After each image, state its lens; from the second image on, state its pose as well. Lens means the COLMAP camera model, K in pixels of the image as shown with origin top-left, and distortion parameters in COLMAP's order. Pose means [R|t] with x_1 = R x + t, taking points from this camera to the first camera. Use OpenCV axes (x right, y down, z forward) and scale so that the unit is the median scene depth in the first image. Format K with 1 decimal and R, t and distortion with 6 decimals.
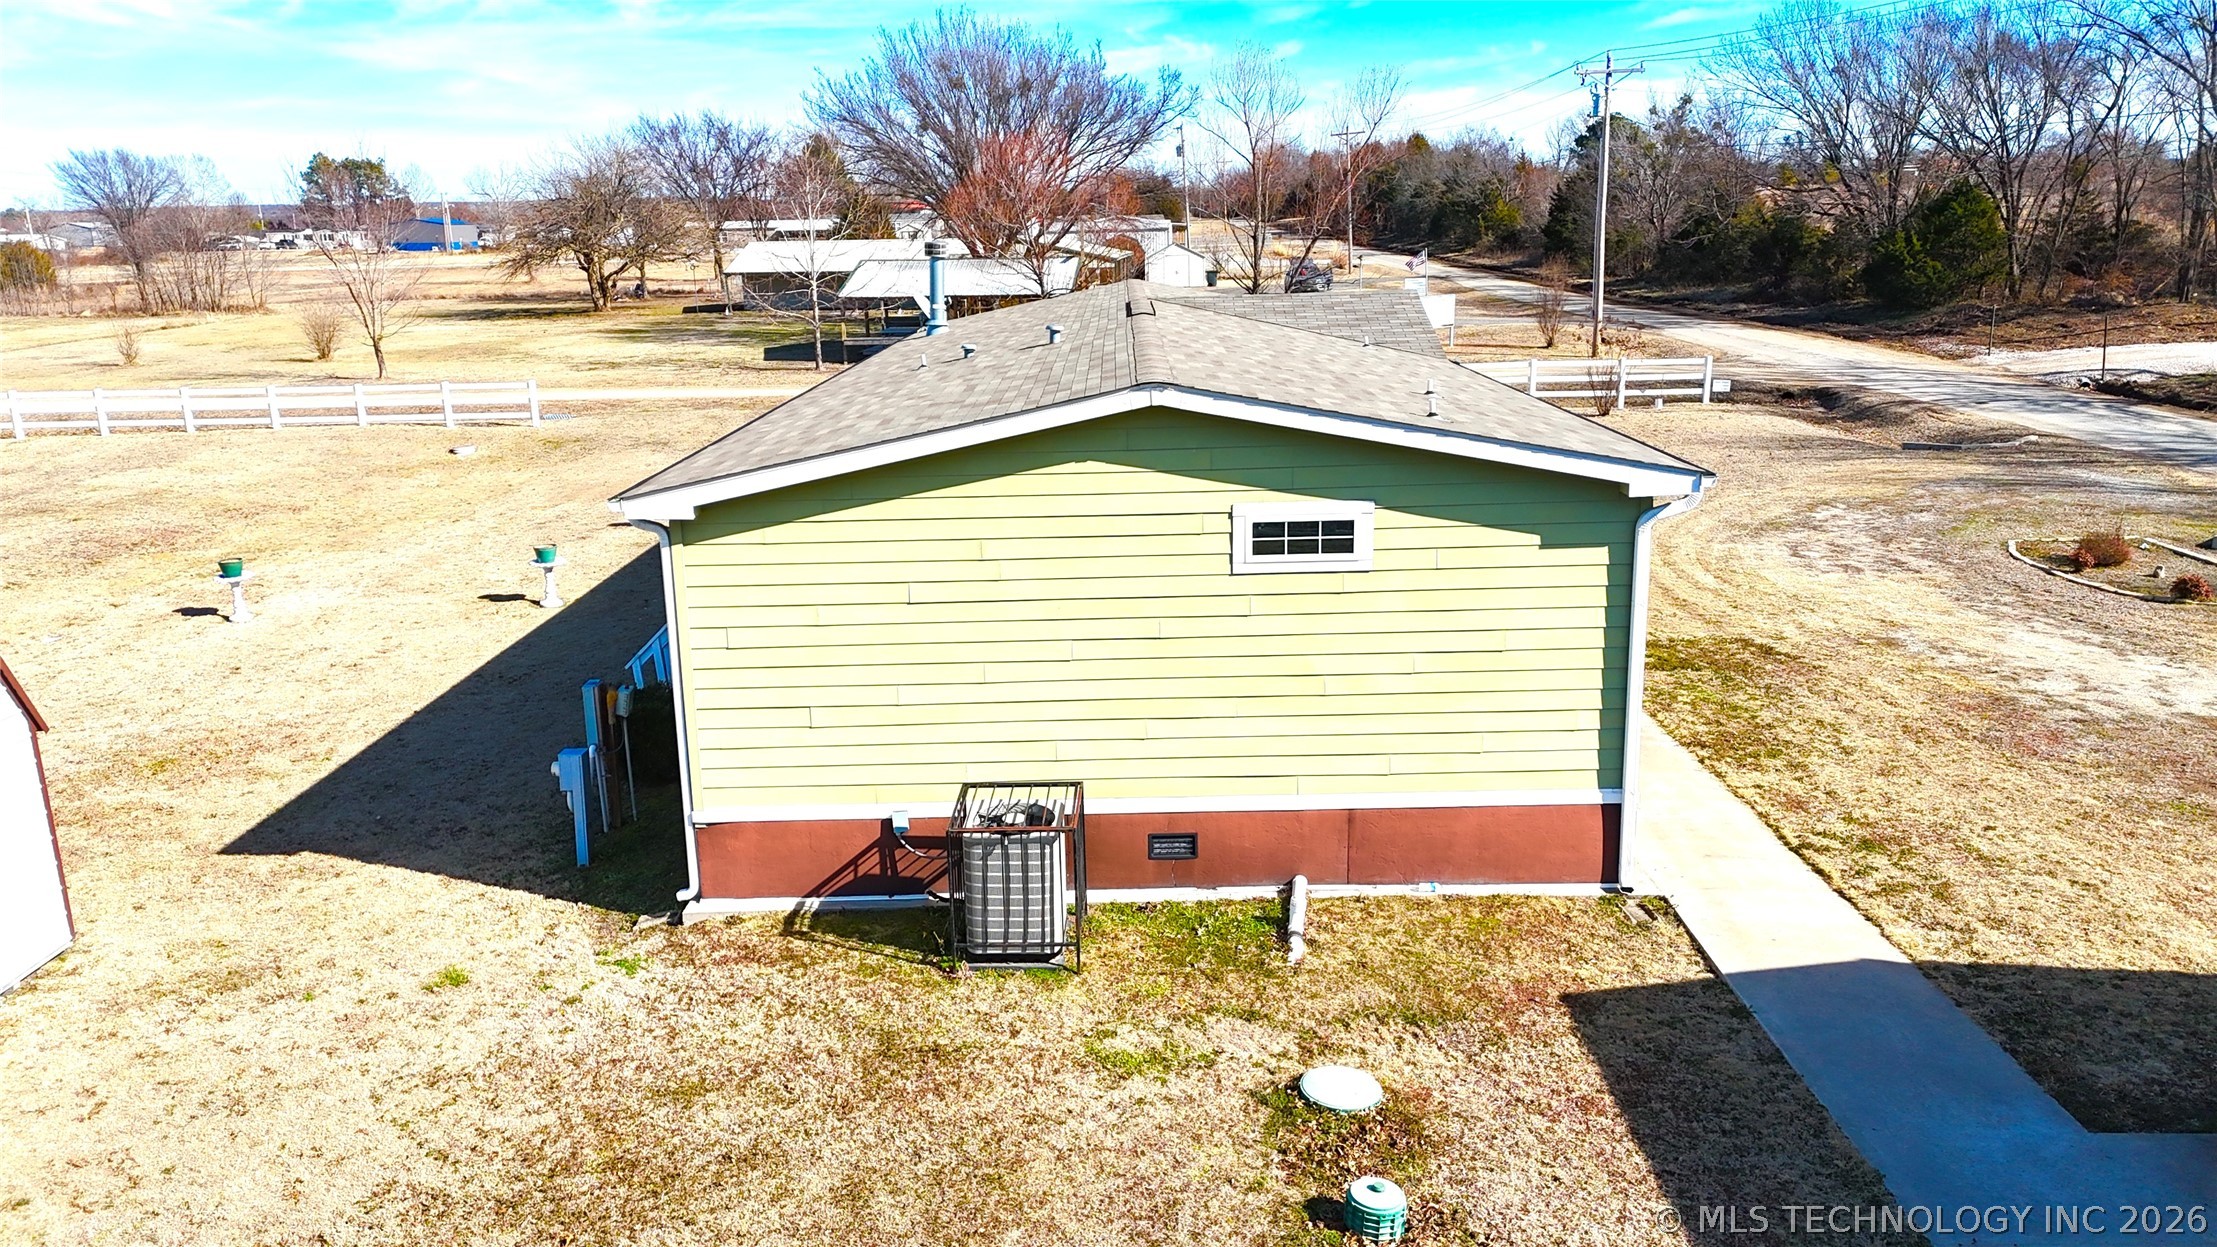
lens RADIAL K [[1618.3, 0, 1108.5], [0, 1618.3, 623.5], [0, 0, 1]] dist [0.086818, -0.102833]
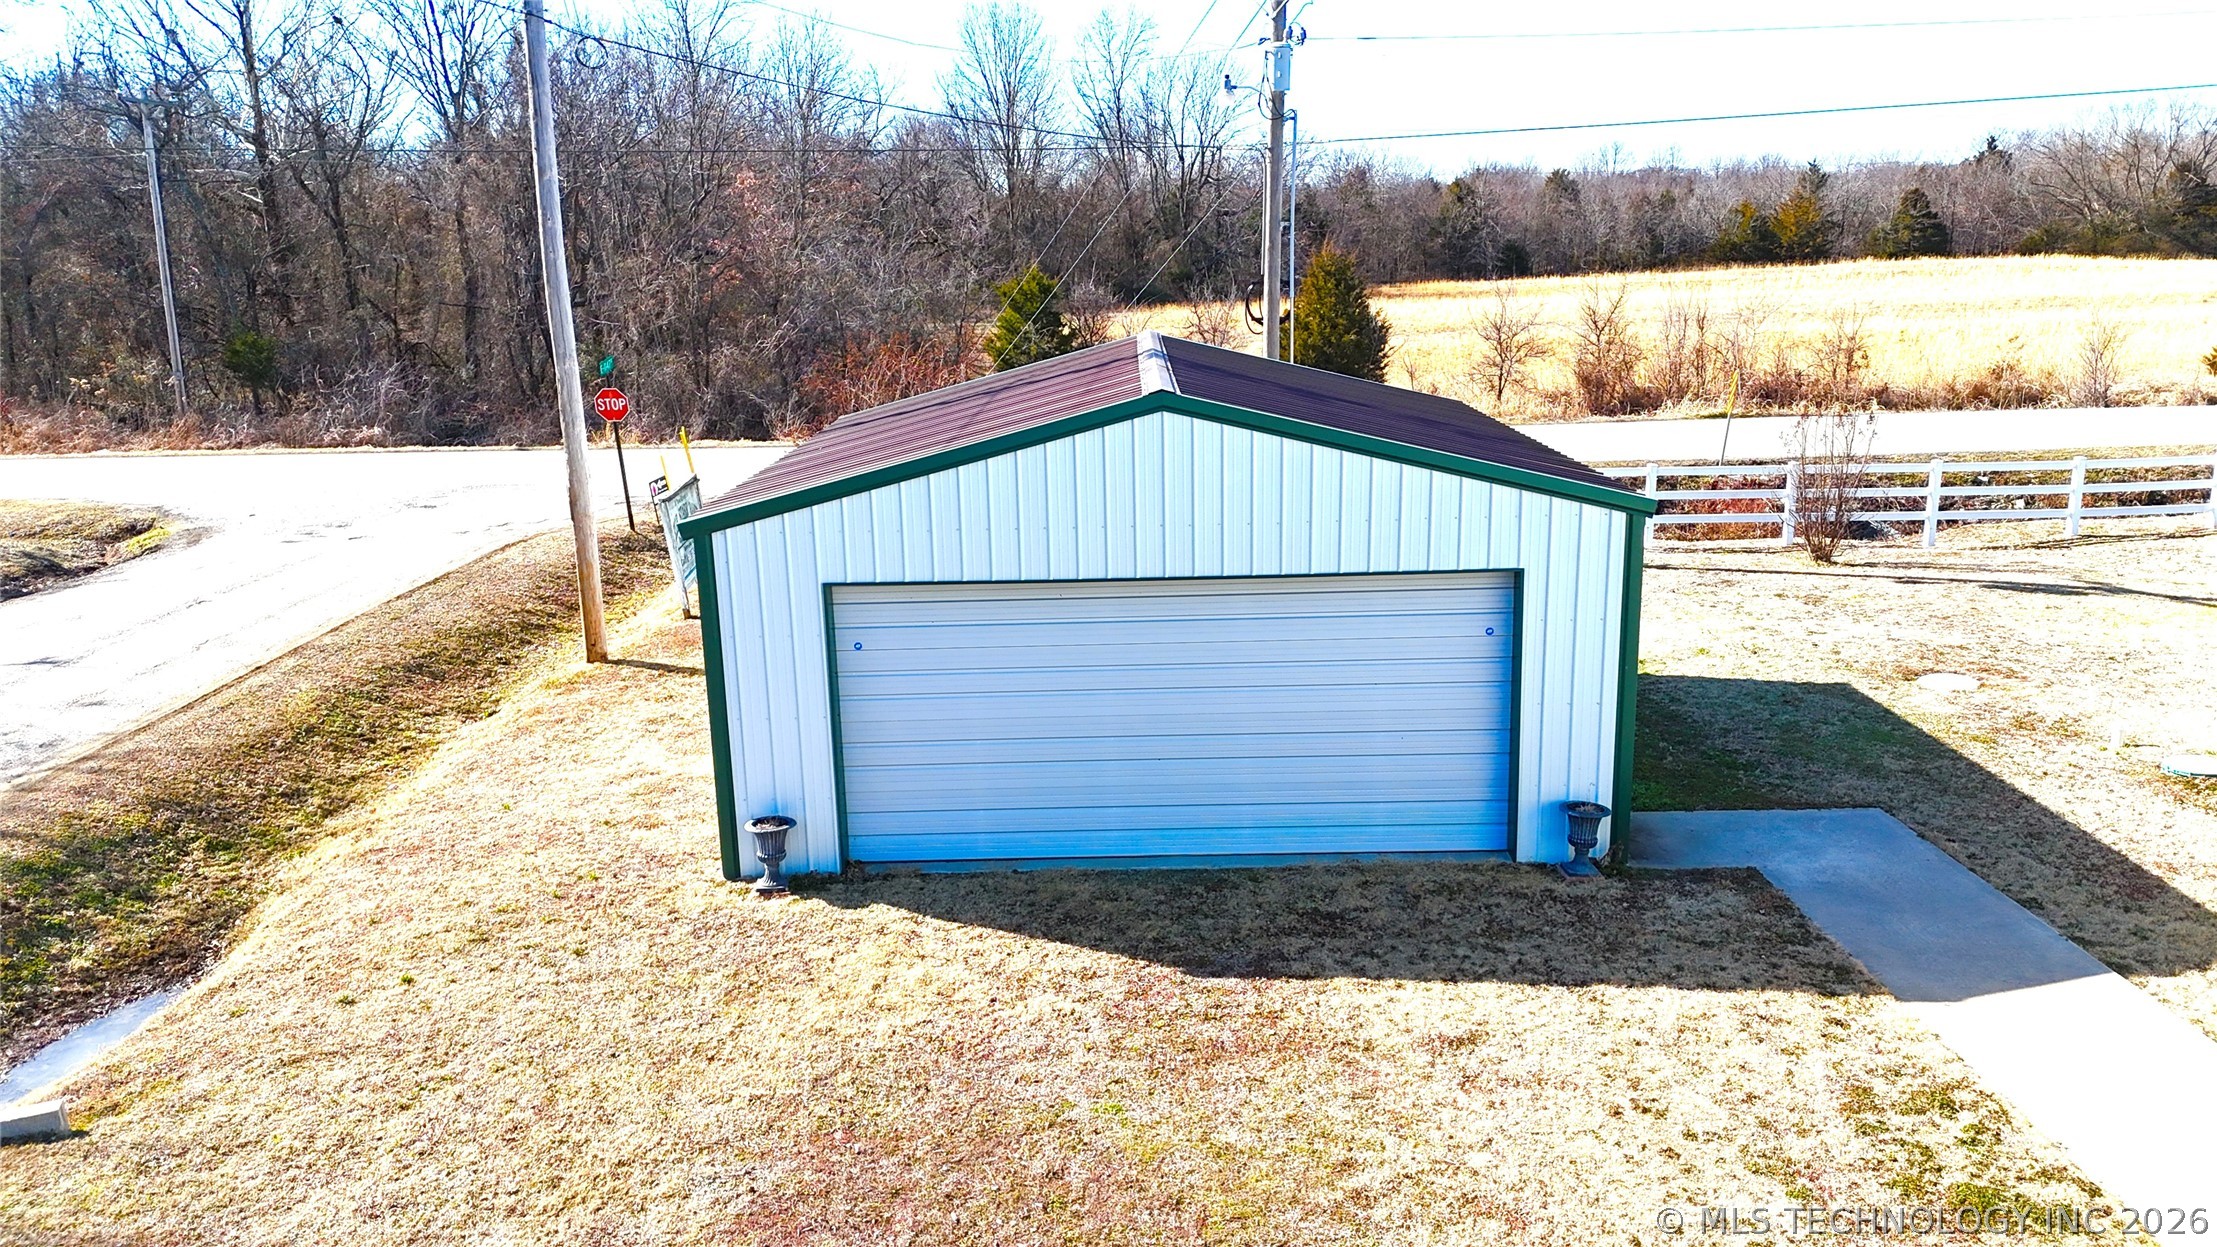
lens RADIAL K [[1618.3, 0, 1108.5], [0, 1618.3, 623.5], [0, 0, 1]] dist [0.086818, -0.102833]
pose [[-0.998927, 0.046209, 0.002975, 0.837879], [0.042357, 0.885936, 0.461870, -0.356859], [0.018707, 0.461501, -0.886943, 1.565983]]
